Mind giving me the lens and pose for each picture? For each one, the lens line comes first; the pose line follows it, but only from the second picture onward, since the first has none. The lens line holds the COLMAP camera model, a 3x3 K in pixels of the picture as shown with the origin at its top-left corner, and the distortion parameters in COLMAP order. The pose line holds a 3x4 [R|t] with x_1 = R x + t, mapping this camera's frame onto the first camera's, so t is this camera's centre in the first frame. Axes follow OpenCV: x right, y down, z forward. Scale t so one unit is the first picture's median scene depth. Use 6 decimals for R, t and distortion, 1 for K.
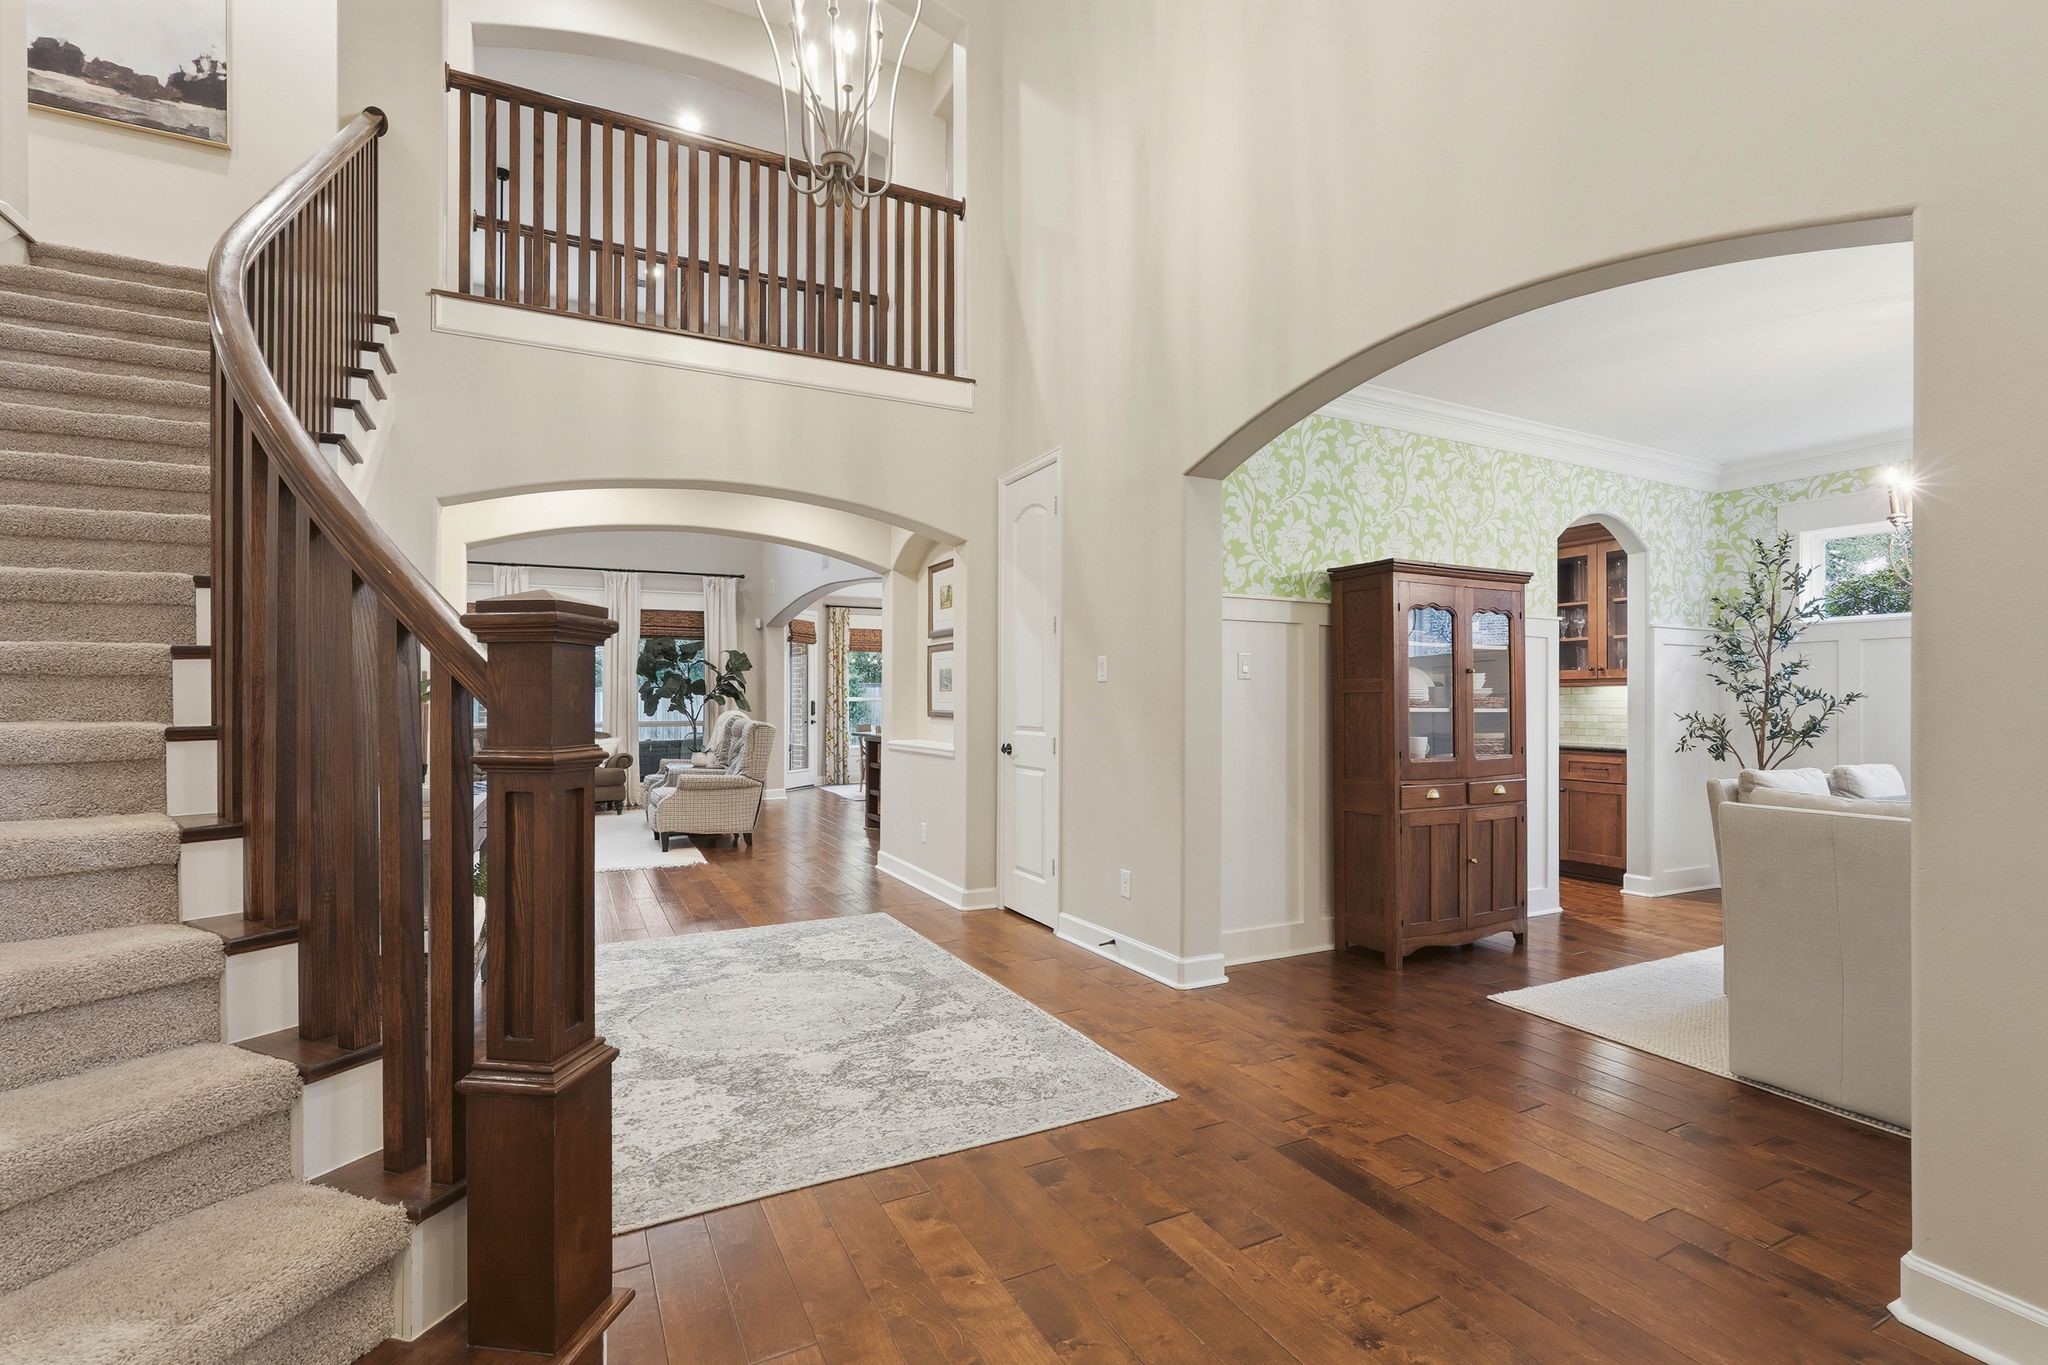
lens RADIAL K [[922.3, 0, 1009.2], [0, 922.3, 689.5], [0, 0, 1]] dist [-0.011328, 0.003506]
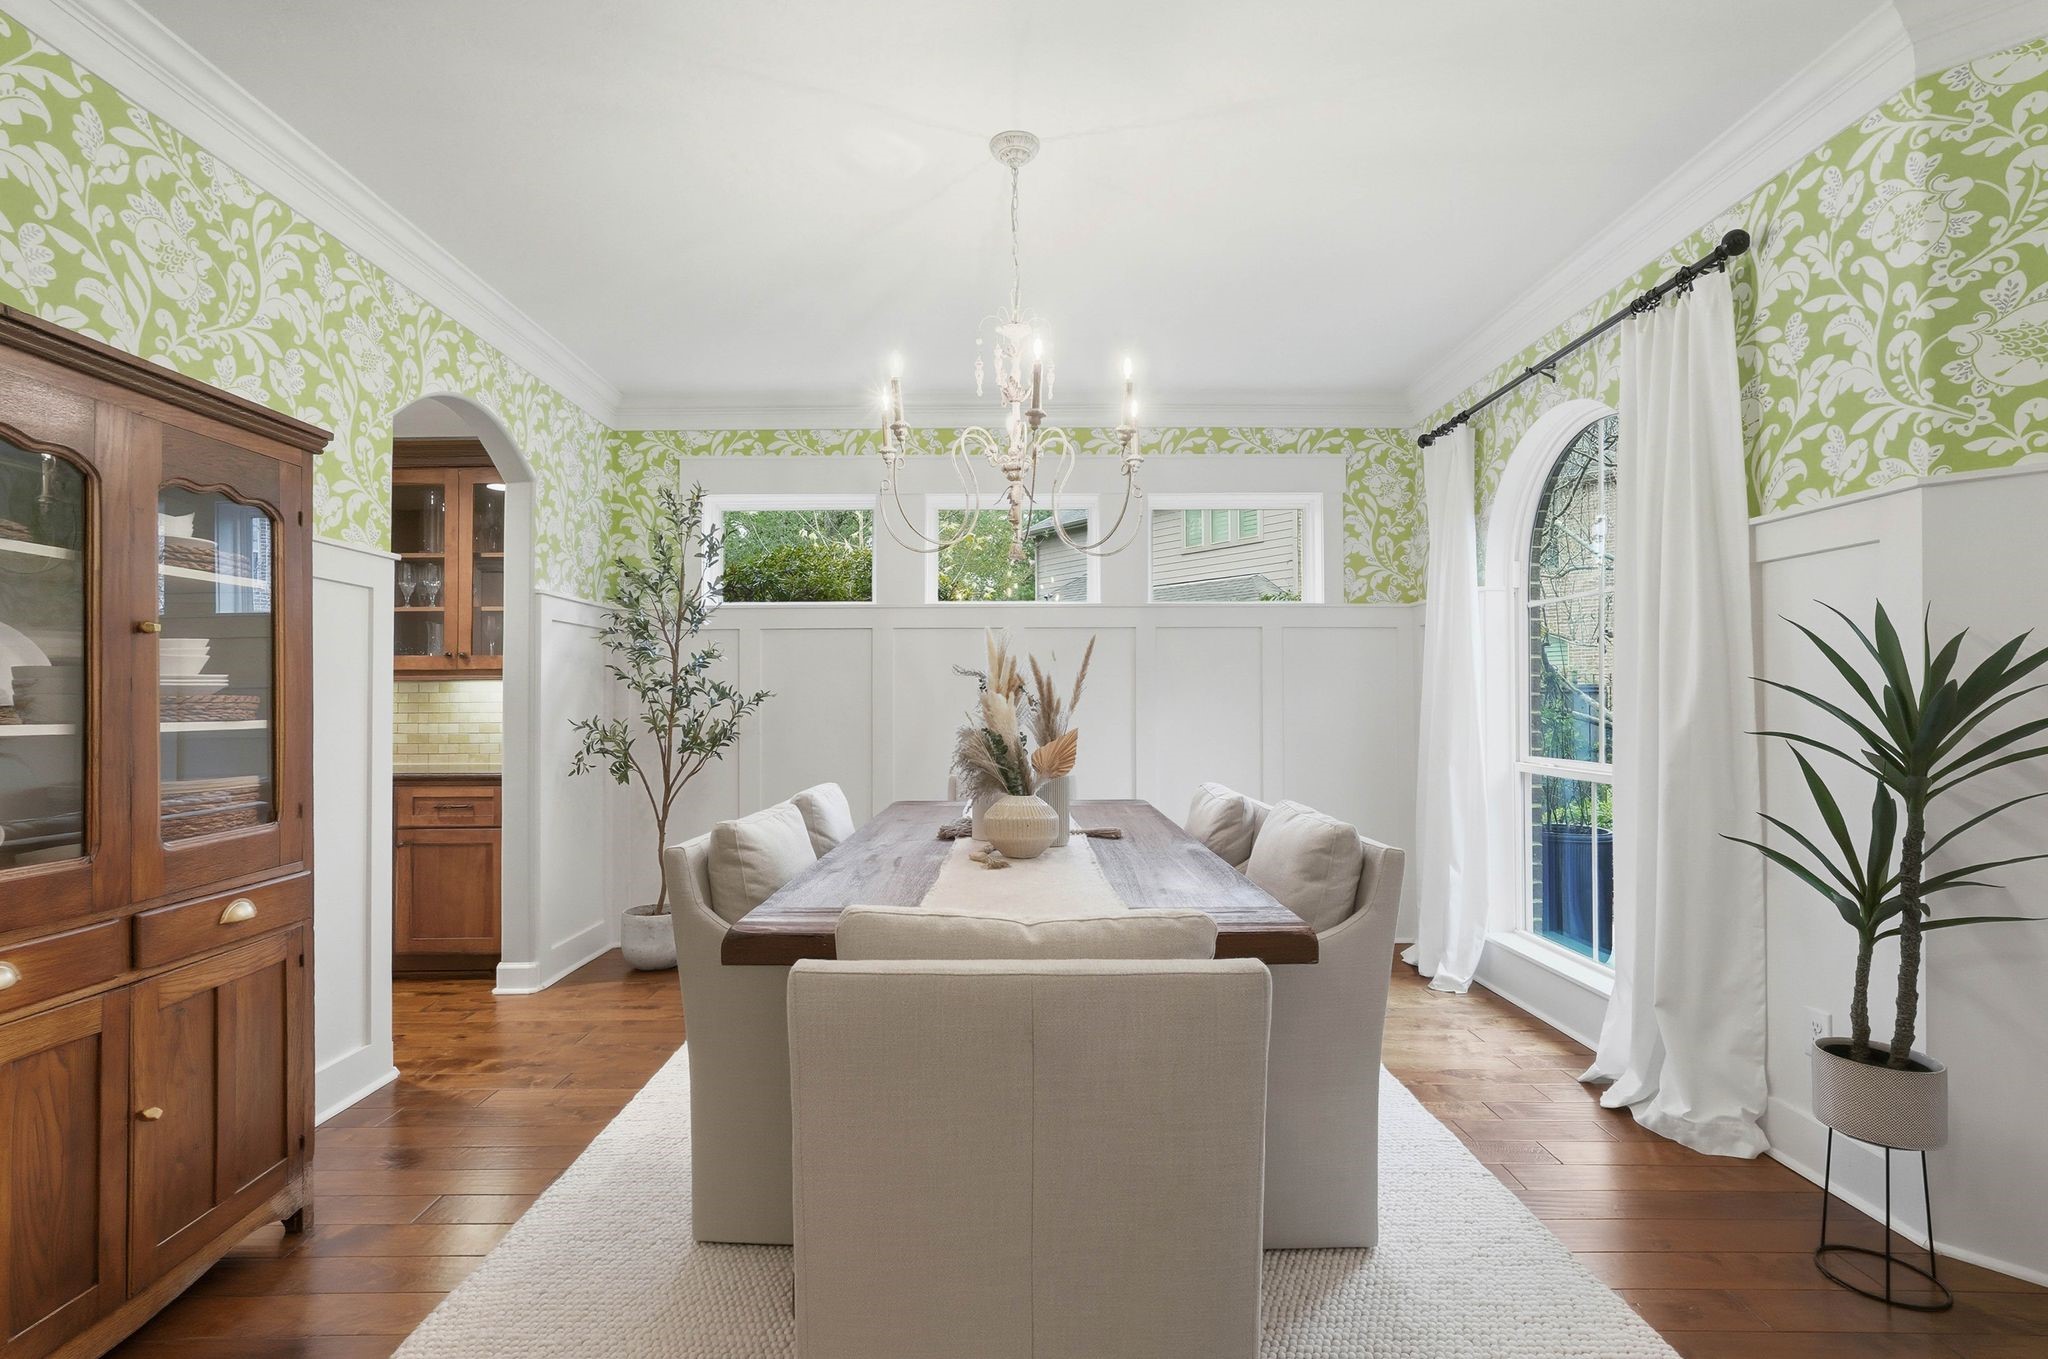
lens RADIAL K [[922.3, 0, 1008.8], [0, 922.3, 690.4], [0, 0, 1]] dist [-0.011328, 0.003506]
pose [[0.441153, 0.005475, 0.897415, 0.246108], [-0.003674, 0.999984, -0.004294, 0.005457], [-0.897424, -0.001403, 0.441166, 0.391451]]
